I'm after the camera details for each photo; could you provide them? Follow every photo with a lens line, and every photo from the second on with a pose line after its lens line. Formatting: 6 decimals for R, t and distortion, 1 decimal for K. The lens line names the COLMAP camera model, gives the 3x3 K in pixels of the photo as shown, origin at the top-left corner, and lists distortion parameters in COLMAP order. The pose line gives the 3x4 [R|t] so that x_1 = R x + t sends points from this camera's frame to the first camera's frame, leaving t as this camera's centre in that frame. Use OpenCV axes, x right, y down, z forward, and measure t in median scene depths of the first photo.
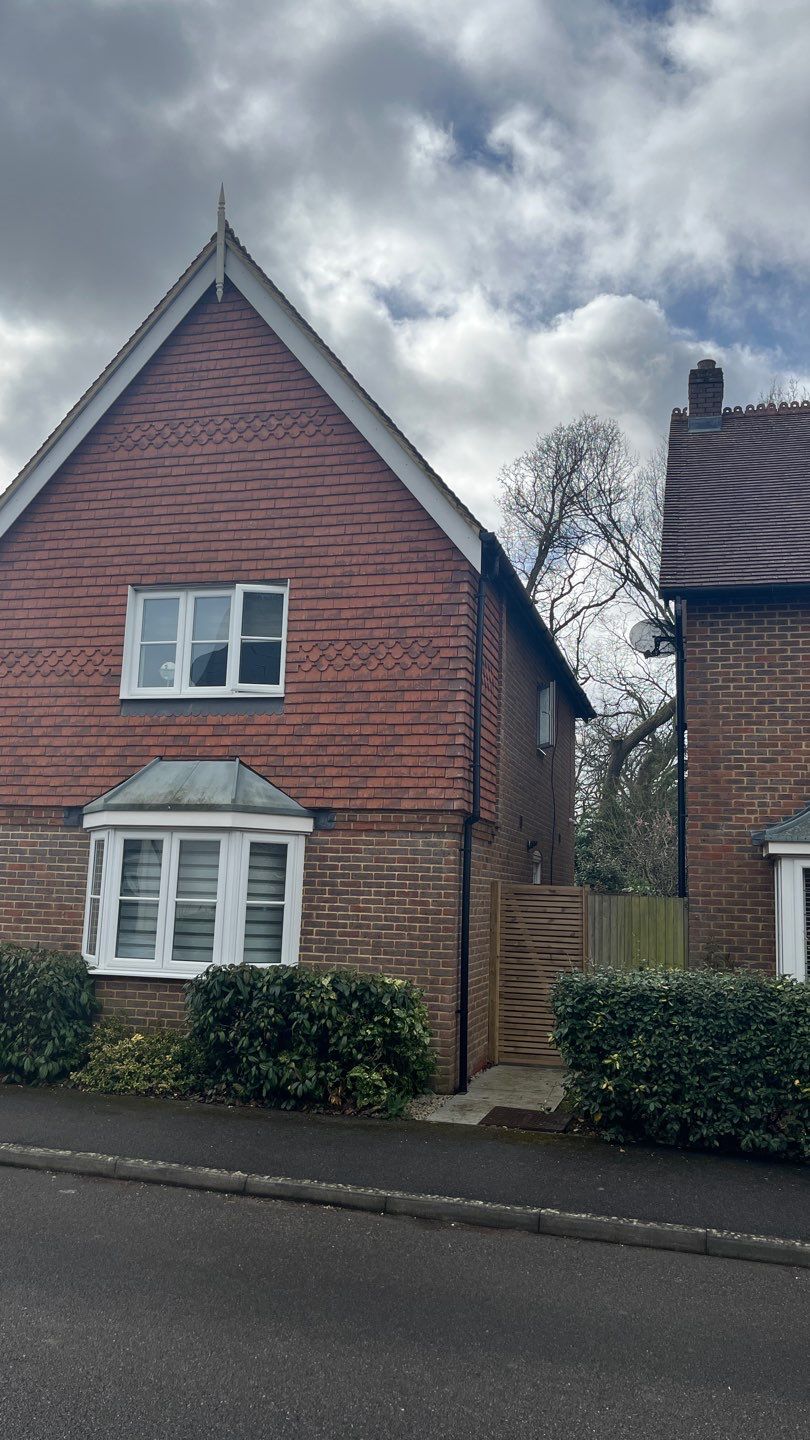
lens RADIAL K [[1102.5, 0, 410.8], [0, 1102.5, 726.6], [0, 0, 1]] dist [0.033233, -0.008543]
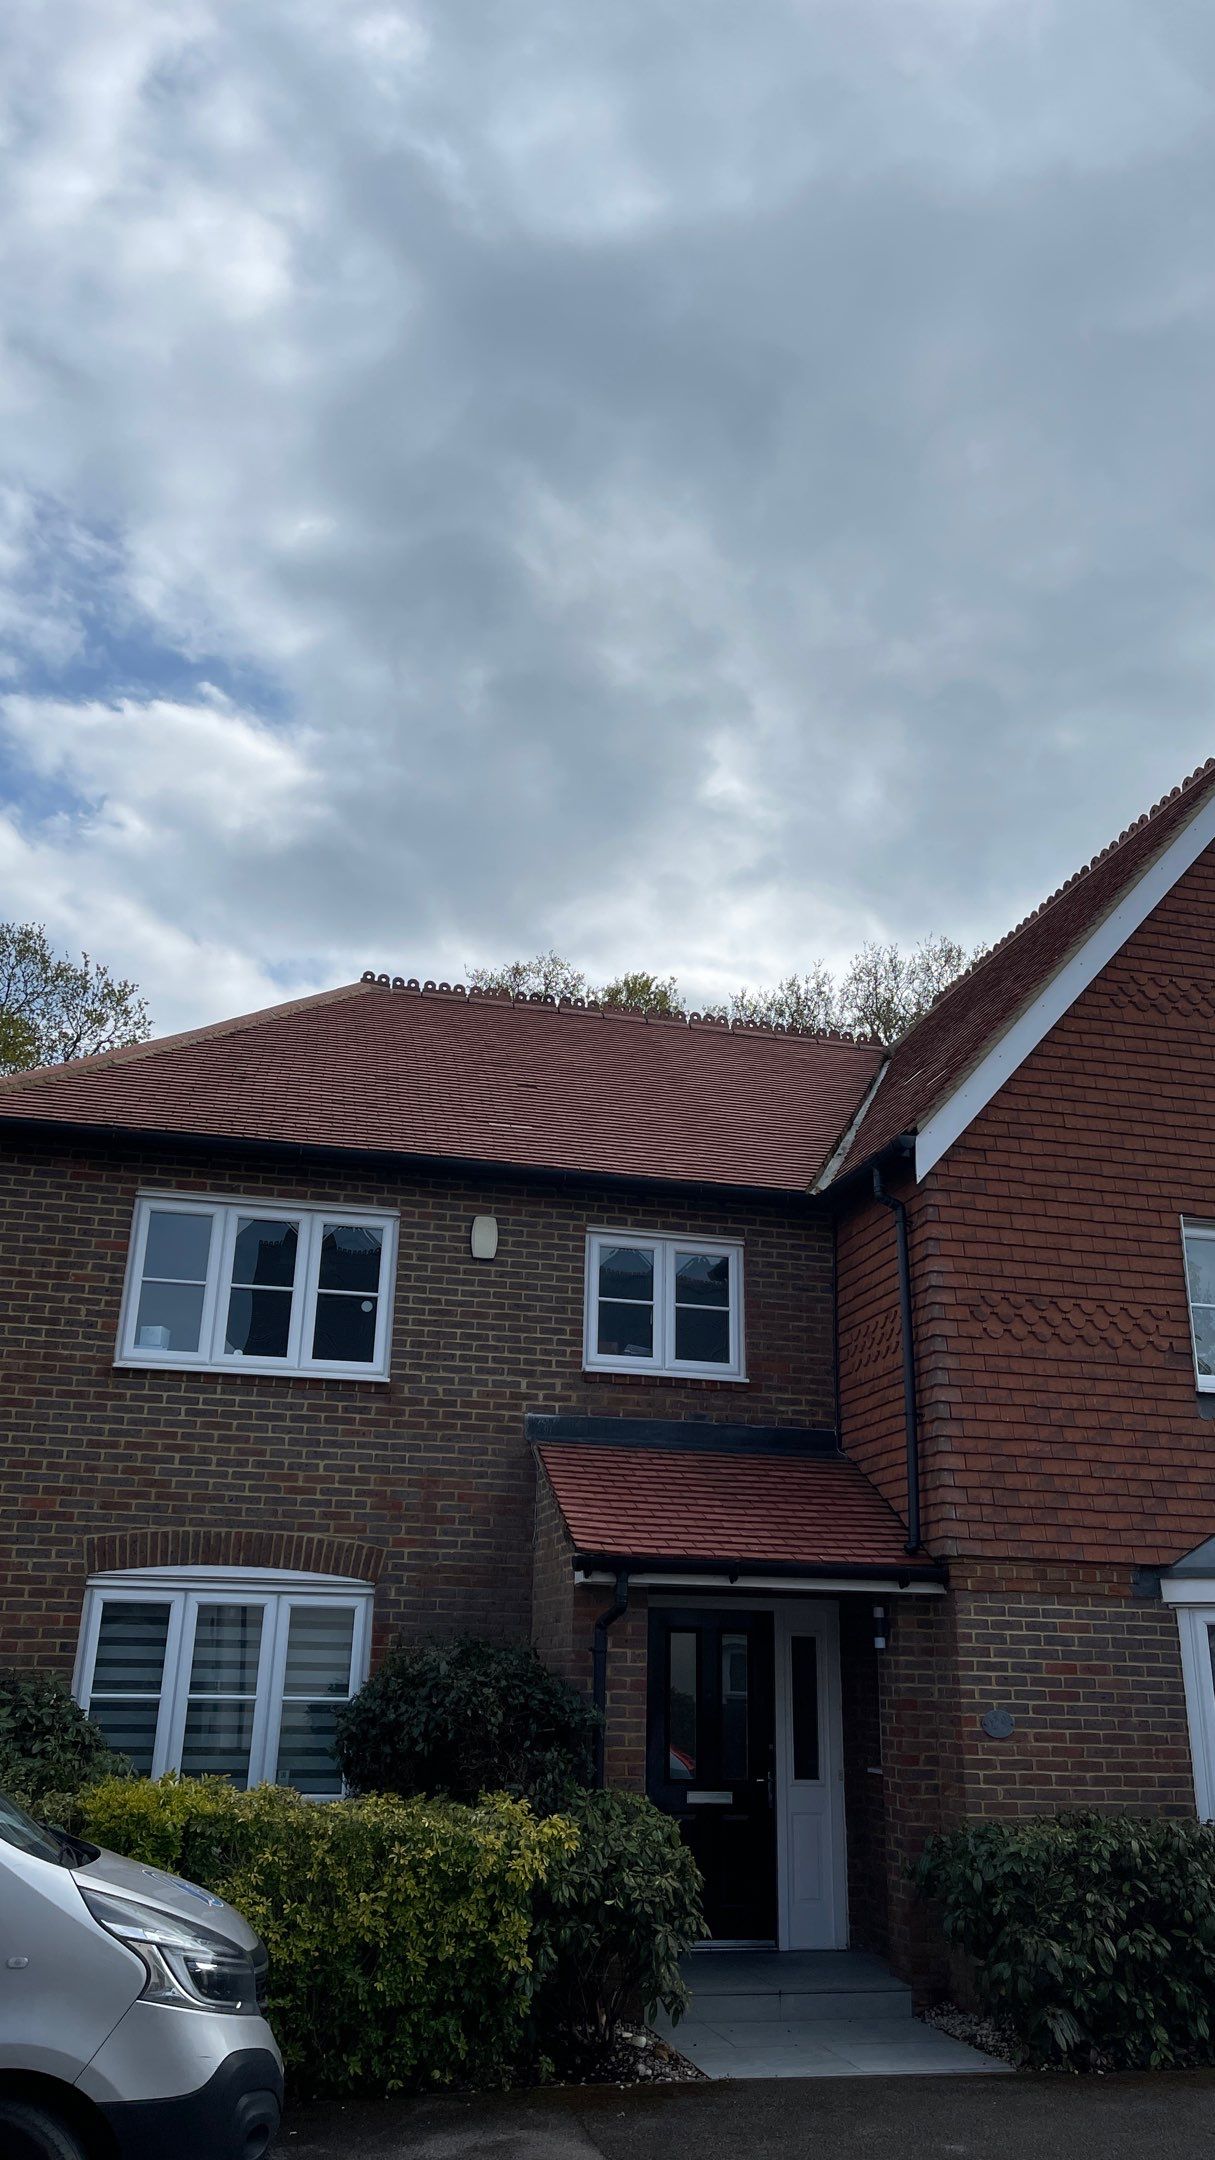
lens RADIAL K [[1653.8, 0, 609.1], [0, 1653.8, 1070.9], [0, 0, 1]] dist [0.033233, -0.008543]
pose [[0.876598, 0.148570, 0.457715, -1.051866], [-0.061685, 0.977993, -0.199311, 0.006497], [-0.477253, 0.146481, 0.866471, 0.306409]]
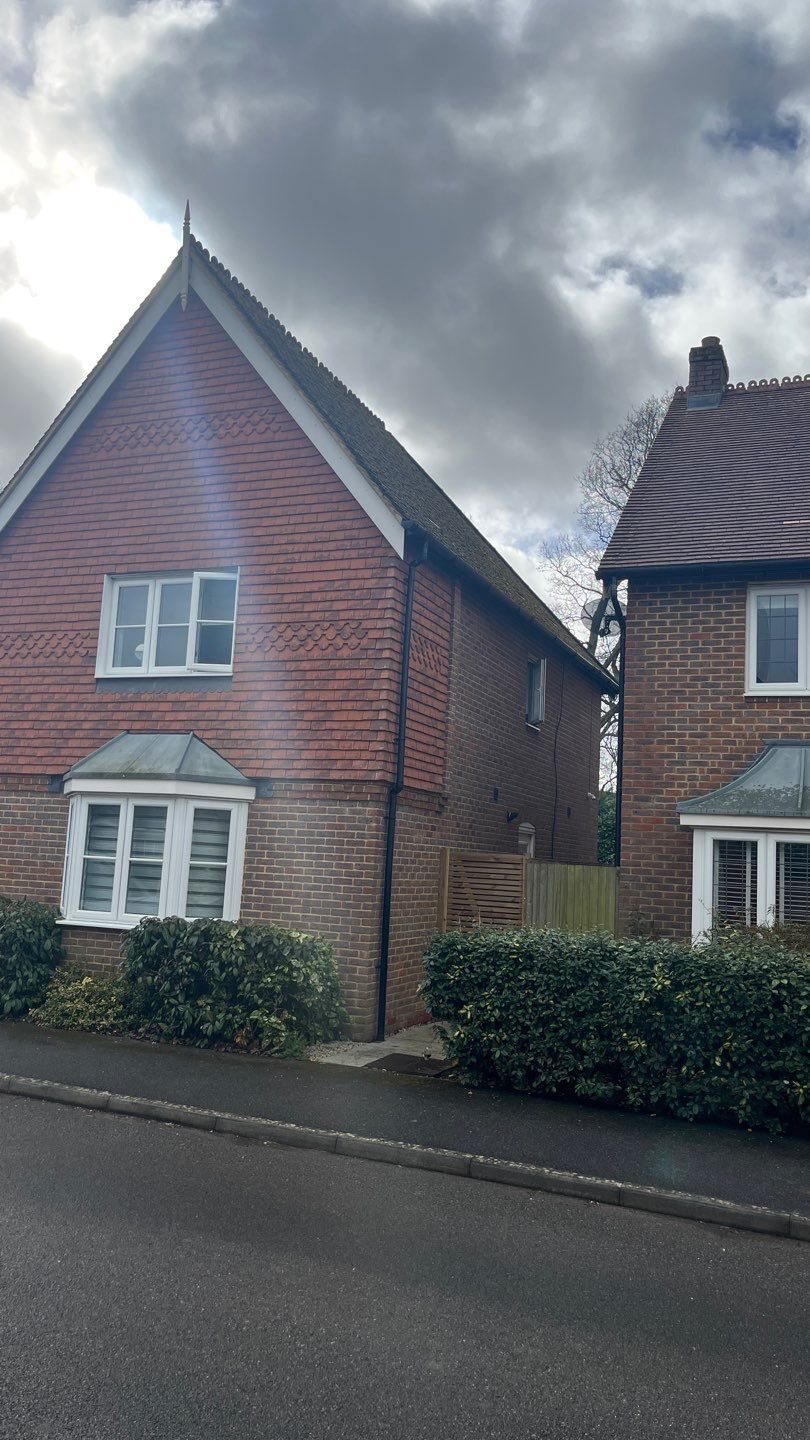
lens RADIAL K [[1102.5, 0, 409.5], [0, 1102.5, 723.5], [0, 0, 1]] dist [0.033233, -0.008543]
pose [[0.991179, 0.002249, -0.132508, 0.198551], [0.000227, 0.999826, 0.018668, 0.000024], [0.132527, -0.018534, 0.991006, -0.055566]]
